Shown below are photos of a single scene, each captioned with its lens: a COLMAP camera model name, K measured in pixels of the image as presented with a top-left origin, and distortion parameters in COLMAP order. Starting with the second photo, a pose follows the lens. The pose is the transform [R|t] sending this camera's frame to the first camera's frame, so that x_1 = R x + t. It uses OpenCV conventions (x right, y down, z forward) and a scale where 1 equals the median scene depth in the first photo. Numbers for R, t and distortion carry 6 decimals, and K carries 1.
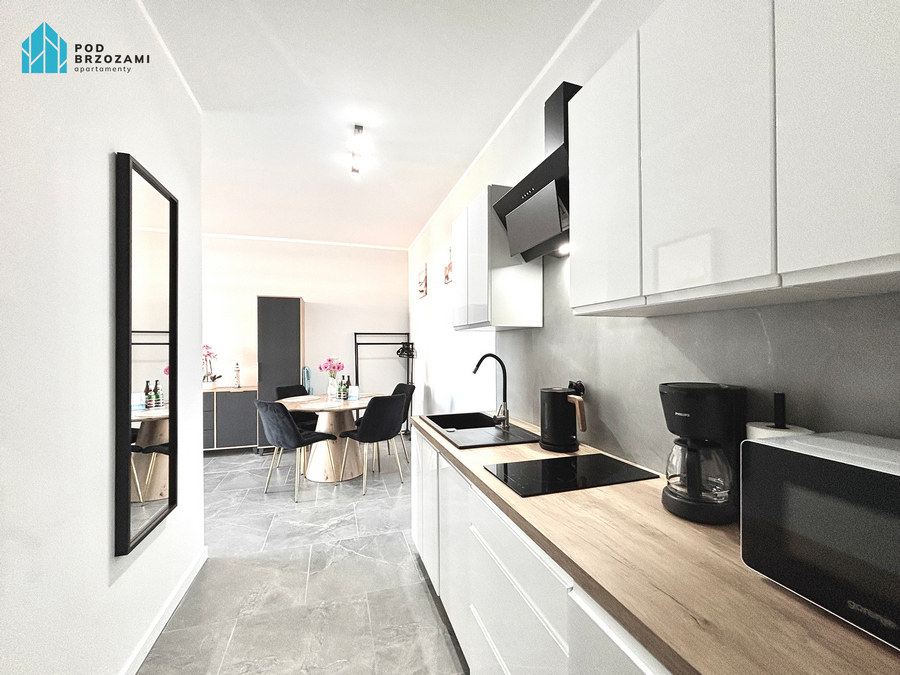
lens RADIAL K [[365.9, 0, 449.0], [0, 365.9, 344.7], [0, 0, 1]] dist [0.019892, -0.000034]
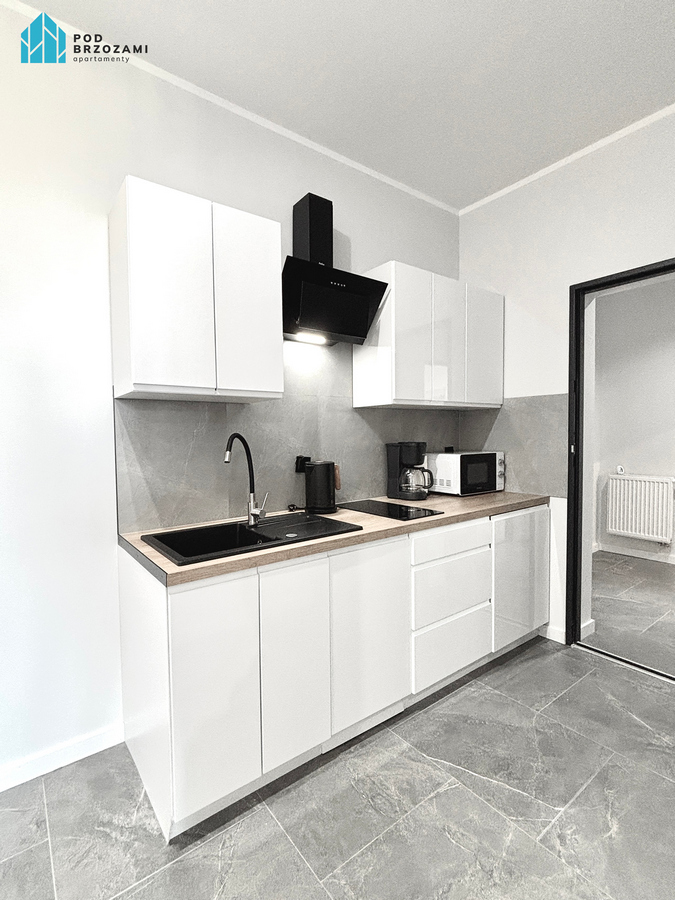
lens RADIAL K [[401.1, 0, 317.3], [0, 401.1, 448.1], [0, 0, 1]] dist [-0.001954, -0.000321]
pose [[-0.289036, -0.032464, 0.956768, -0.402145], [0.005574, 0.999351, 0.035593, 0.015175], [-0.957302, 0.015621, -0.288667, 0.620480]]
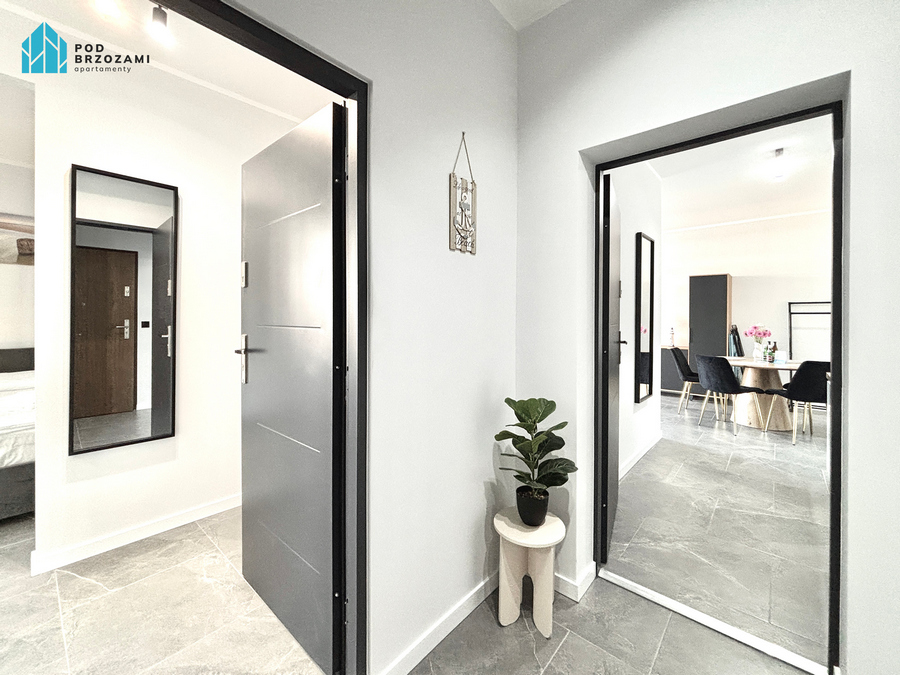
lens RADIAL K [[371.0, 0, 449.8], [0, 371.0, 320.6], [0, 0, 1]] dist [0.002652, 0.000466]
pose [[0.511503, 0.017180, -0.859109, 0.205679], [-0.001168, 0.999813, 0.019299, -0.001463], [0.859280, -0.008868, 0.511428, -0.469948]]
